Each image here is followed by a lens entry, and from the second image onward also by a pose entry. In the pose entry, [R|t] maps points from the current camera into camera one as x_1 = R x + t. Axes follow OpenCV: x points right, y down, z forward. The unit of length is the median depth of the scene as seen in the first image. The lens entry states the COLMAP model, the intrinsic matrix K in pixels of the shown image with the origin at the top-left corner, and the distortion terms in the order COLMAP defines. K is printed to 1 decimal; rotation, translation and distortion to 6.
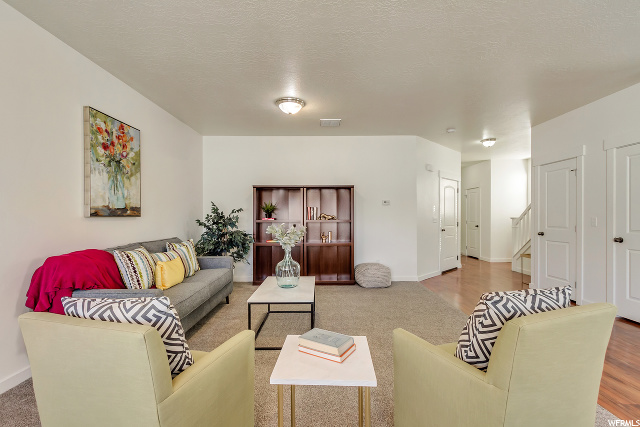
lens RADIAL K [[294.4, 0, 320.0], [0, 294.4, 213.5], [0, 0, 1]] dist [0.000181, -0.000349]
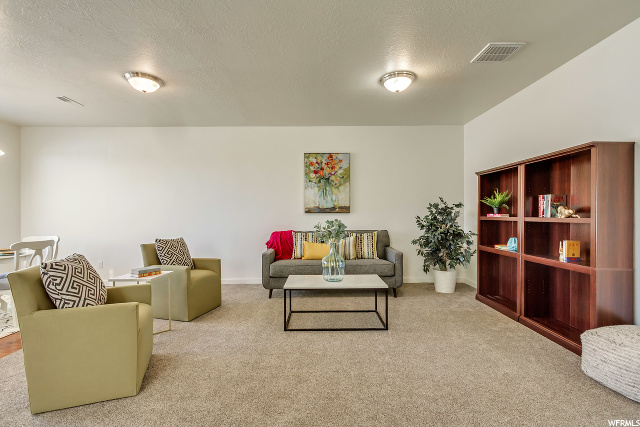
lens RADIAL K [[294.4, 0, 320.0], [0, 294.4, 213.5], [0, 0, 1]] dist [0.000181, -0.000349]
pose [[0.005509, -0.002716, -0.999981, 0.911784], [0.011799, 0.999927, -0.002651, 0.017750], [0.999915, -0.011784, 0.005541, 0.933571]]
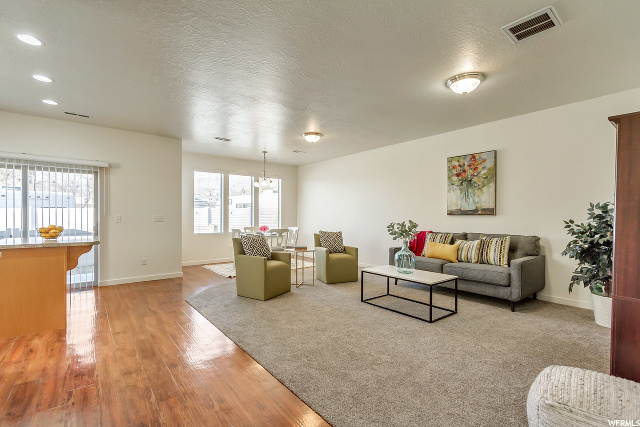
lens RADIAL K [[294.4, 0, 320.0], [0, 294.4, 213.5], [0, 0, 1]] dist [0.000181, -0.000349]
pose [[-0.784119, -0.008153, -0.620556, 0.912758], [0.001712, 0.999881, -0.015300, 0.023936], [0.620608, -0.013059, -0.784013, 1.711970]]
